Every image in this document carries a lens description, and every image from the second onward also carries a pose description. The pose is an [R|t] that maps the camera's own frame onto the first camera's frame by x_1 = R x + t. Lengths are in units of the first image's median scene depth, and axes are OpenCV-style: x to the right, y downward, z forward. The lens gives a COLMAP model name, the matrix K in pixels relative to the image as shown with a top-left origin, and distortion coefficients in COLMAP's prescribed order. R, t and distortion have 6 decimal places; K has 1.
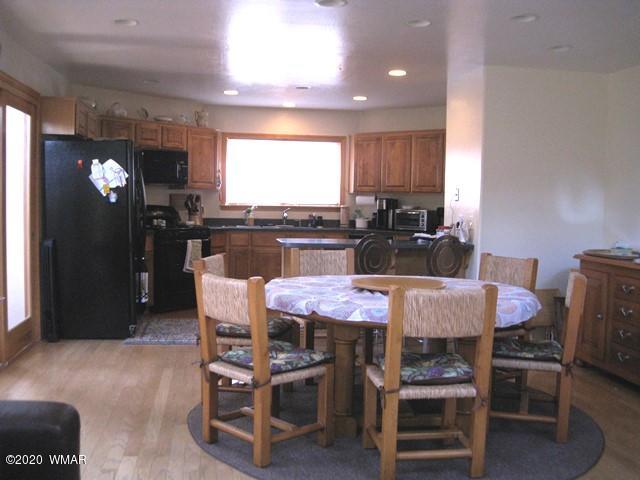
lens RADIAL K [[684.1, 0, 319.5], [0, 684.1, 242.4], [0, 0, 1]] dist [-0.108670, 0.000000]
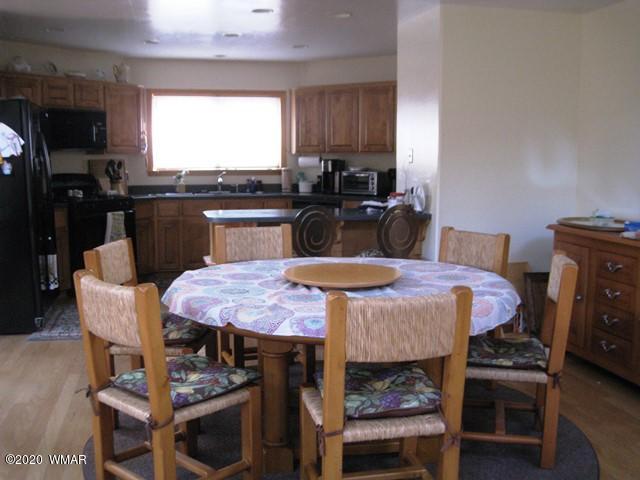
lens RADIAL K [[684.1, 0, 321.4], [0, 684.1, 239.6], [0, 0, 1]] dist [-0.108670, 0.000000]
pose [[0.997036, -0.027434, 0.071878, 0.020445], [0.023107, 0.997910, 0.060349, -0.016953], [-0.073383, -0.058509, 0.995586, 0.122203]]
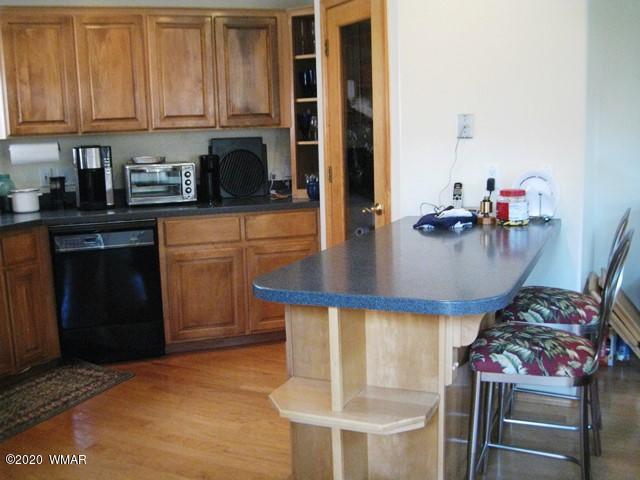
lens RADIAL K [[684.1, 0, 317.6], [0, 684.1, 246.2], [0, 0, 1]] dist [-0.108670, 0.000000]
pose [[0.556736, -0.171737, 0.812743, -0.277005], [0.092046, 0.985125, 0.145110, -0.061561], [-0.825574, -0.005979, 0.564262, 0.752481]]
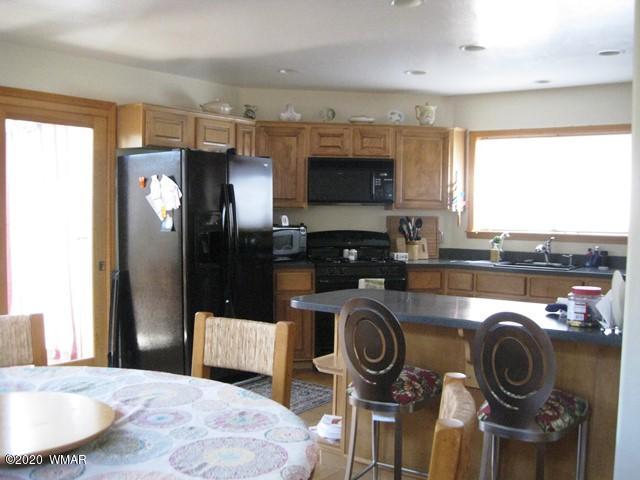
lens RADIAL K [[684.1, 0, 323.7], [0, 684.1, 240.1], [0, 0, 1]] dist [-0.108670, 0.000000]
pose [[0.711971, 0.022802, -0.701838, 0.337455], [-0.043823, 0.998967, -0.012000, -0.038919], [0.700840, 0.039300, 0.712235, 0.491774]]
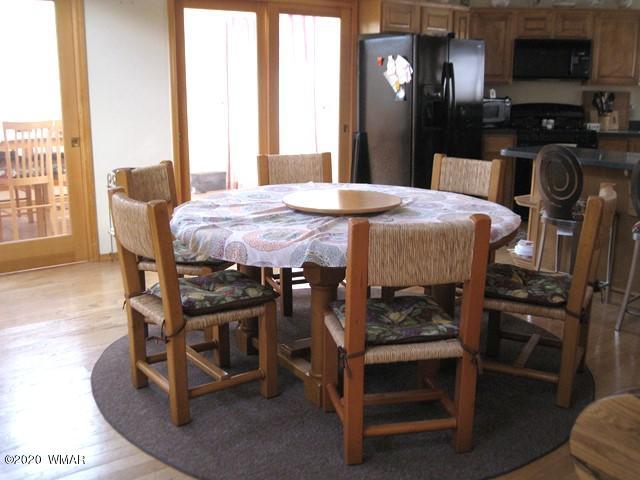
lens RADIAL K [[684.1, 0, 319.5], [0, 684.1, 246.9], [0, 0, 1]] dist [-0.108670, 0.000000]
pose [[0.484716, 0.186193, -0.854625, 0.478265], [-0.049577, 0.981358, 0.185685, -0.021161], [0.873266, -0.047635, 0.484910, 0.342708]]
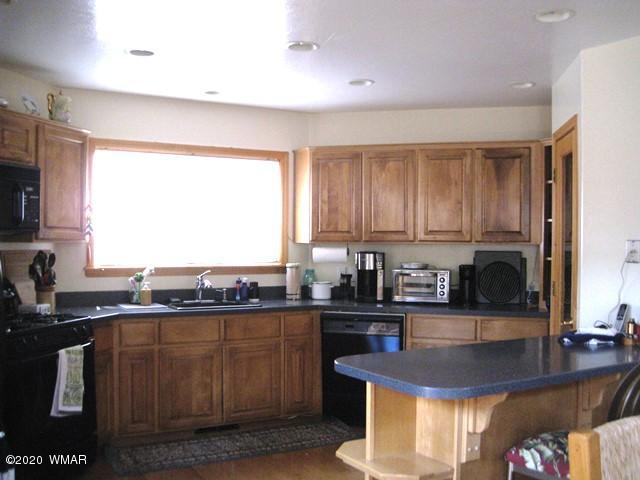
lens RADIAL K [[684.1, 0, 322.7], [0, 684.1, 244.6], [0, 0, 1]] dist [-0.108670, 0.000000]
pose [[0.934769, -0.014809, 0.354946, -0.208670], [0.033019, 0.998427, -0.045303, -0.055872], [-0.353717, 0.054067, 0.933789, 0.549979]]
